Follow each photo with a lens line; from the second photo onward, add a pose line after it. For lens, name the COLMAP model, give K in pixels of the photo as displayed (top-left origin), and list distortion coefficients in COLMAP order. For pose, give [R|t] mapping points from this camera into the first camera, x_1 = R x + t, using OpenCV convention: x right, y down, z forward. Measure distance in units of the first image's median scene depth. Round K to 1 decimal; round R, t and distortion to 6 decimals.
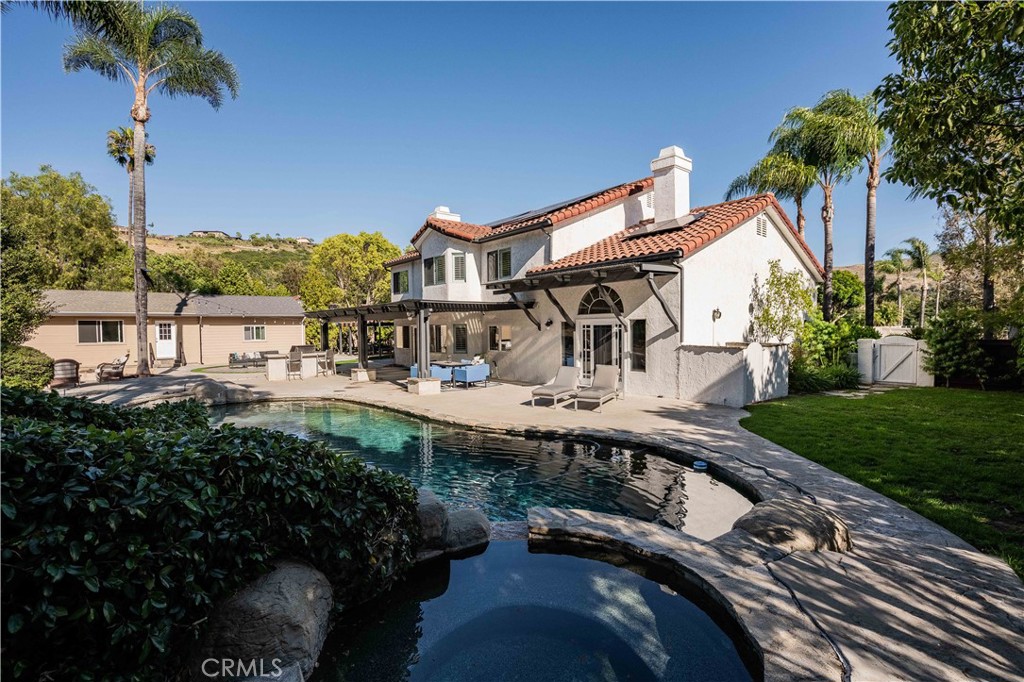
lens RADIAL K [[471.0, 0, 520.6], [0, 471.0, 337.8], [0, 0, 1]] dist [-0.013950, 0.000649]
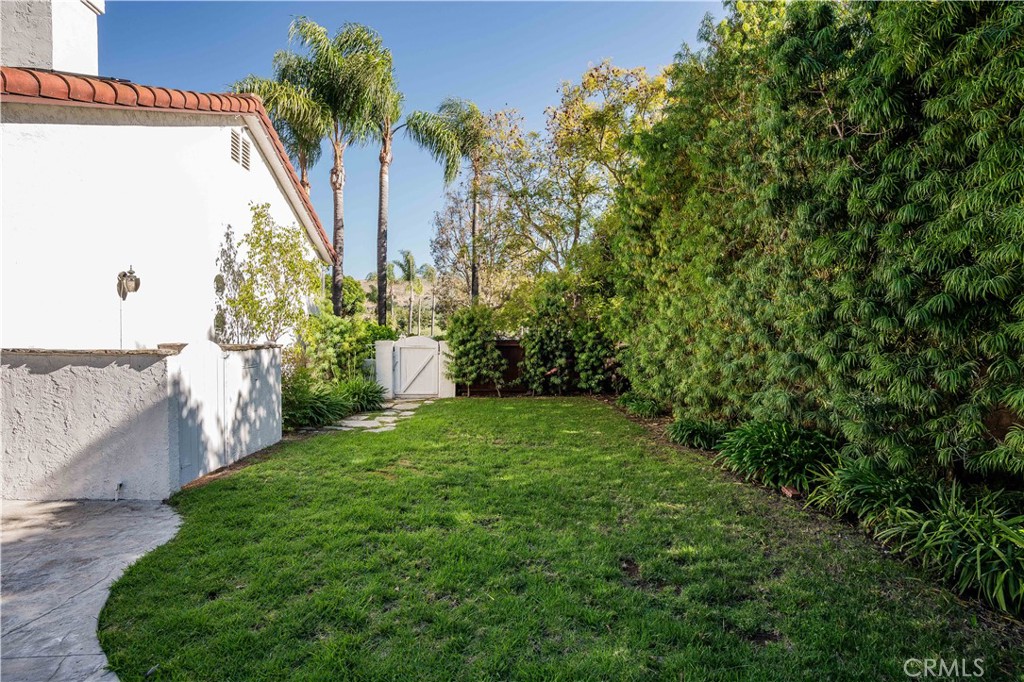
lens RADIAL K [[485.5, 0, 519.8], [0, 485.5, 342.6], [0, 0, 1]] dist [-0.004508, -0.000349]
pose [[0.578993, 0.000752, 0.815332, 0.233399], [0.007414, 0.999953, -0.006187, 0.013369], [-0.815299, 0.009627, 0.578960, 0.384168]]
